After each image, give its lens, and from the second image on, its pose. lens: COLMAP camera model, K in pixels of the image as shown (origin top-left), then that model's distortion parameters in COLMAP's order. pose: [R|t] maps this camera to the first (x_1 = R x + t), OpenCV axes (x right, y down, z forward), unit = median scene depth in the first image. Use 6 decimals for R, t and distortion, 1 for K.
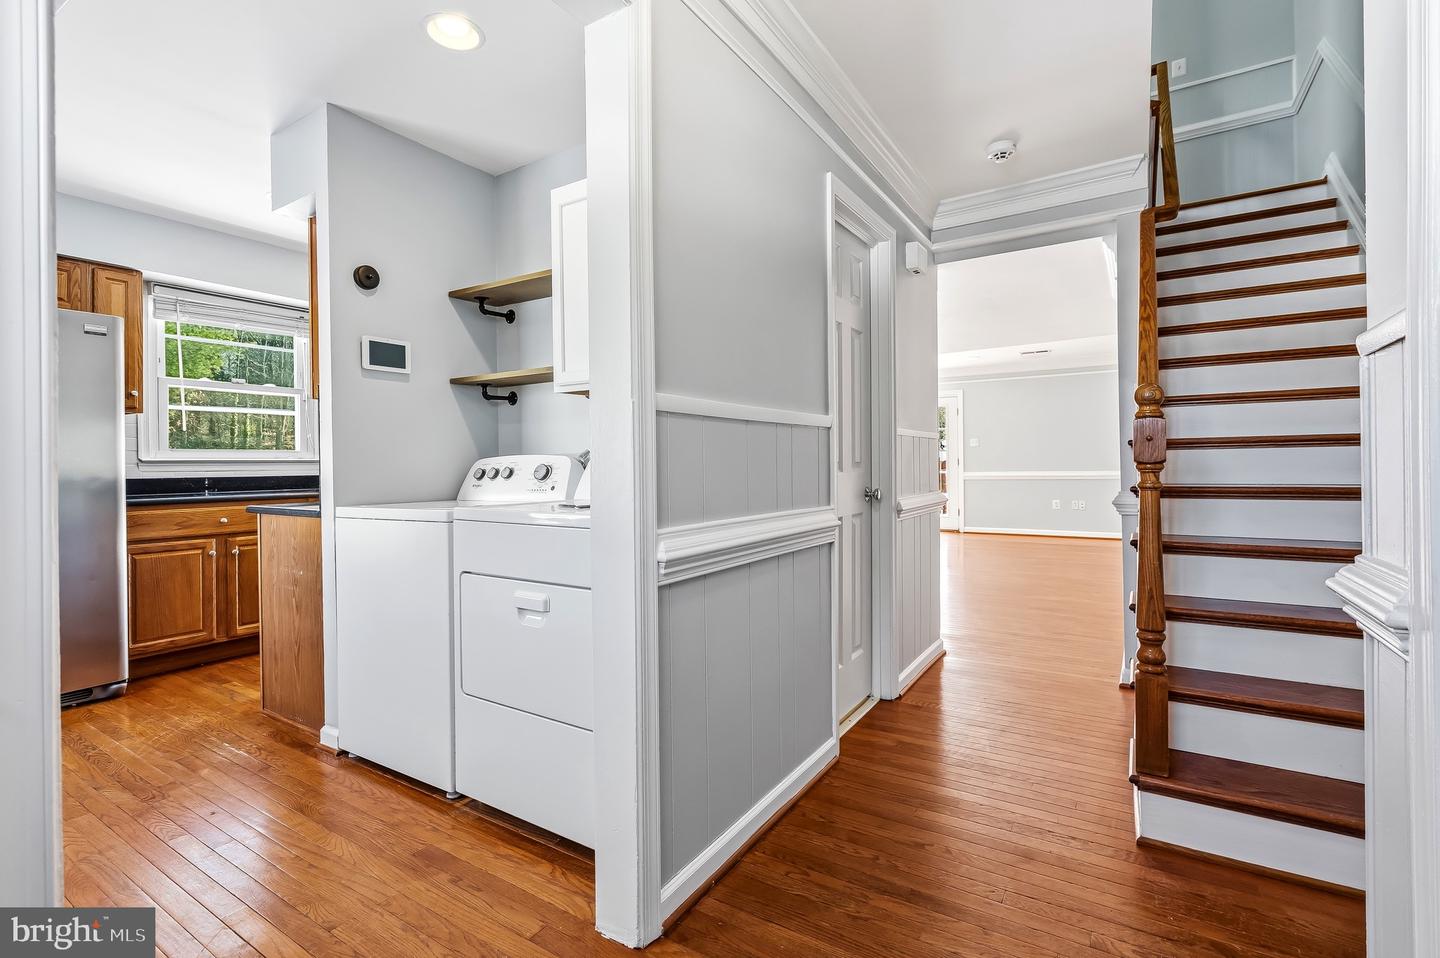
lens RADIAL K [[651.5, 0, 720.0], [0, 651.5, 479.0], [0, 0, 1]] dist [0.000272, 0.000655]
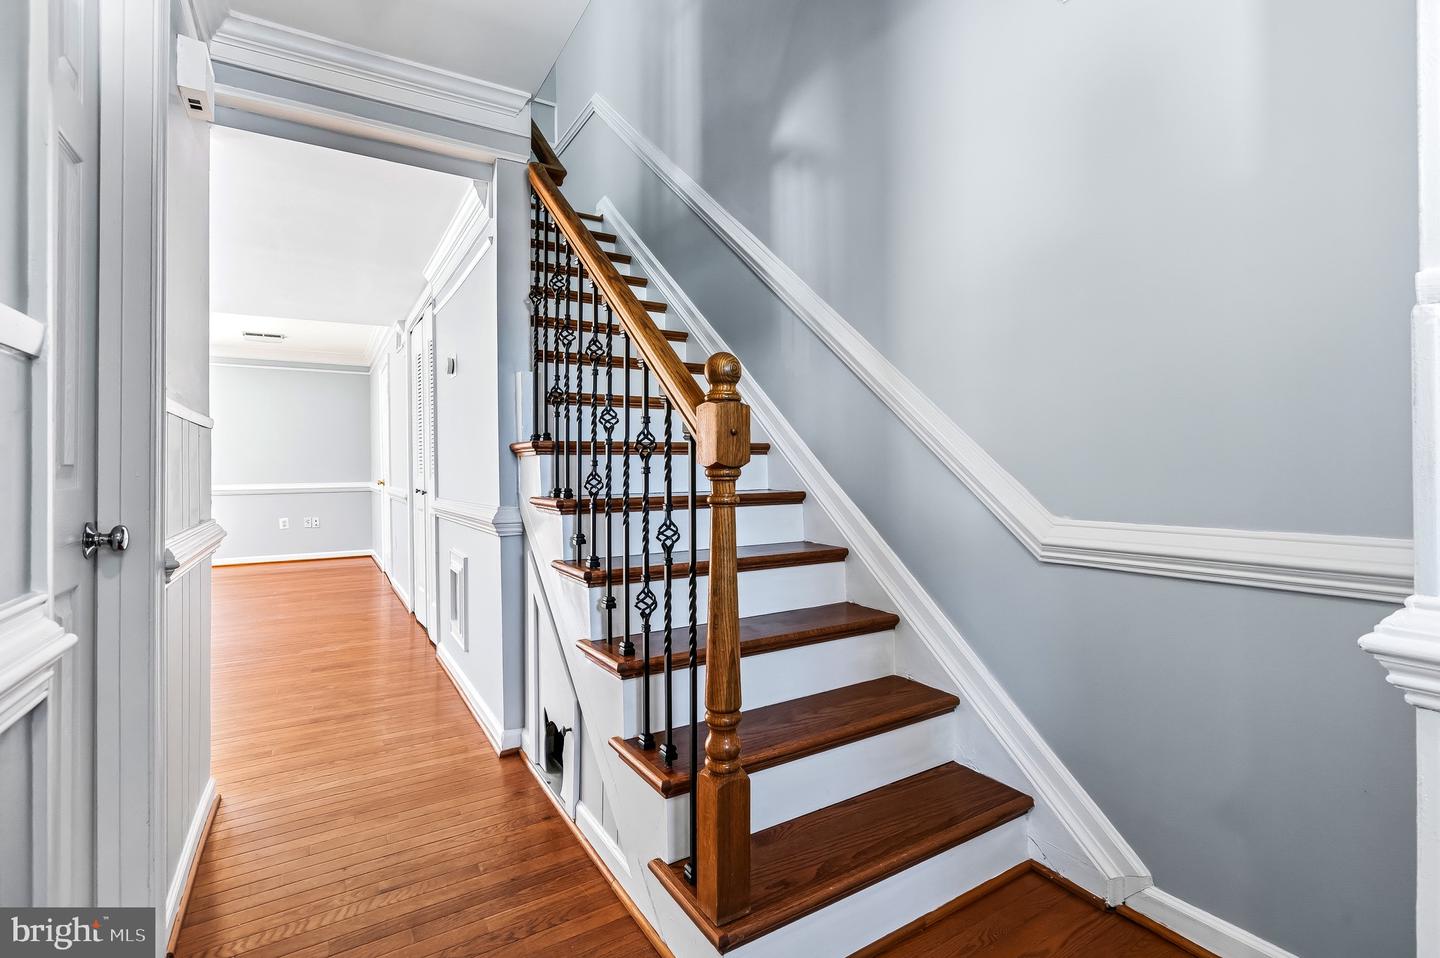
lens RADIAL K [[654.8, 0, 719.6], [0, 654.8, 465.6], [0, 0, 1]] dist [-0.004939, -0.000390]
pose [[0.435236, 0.012047, 0.900236, 0.019135], [0.022994, 0.999436, -0.024492, -0.005948], [-0.900023, 0.031360, 0.434714, 0.437147]]
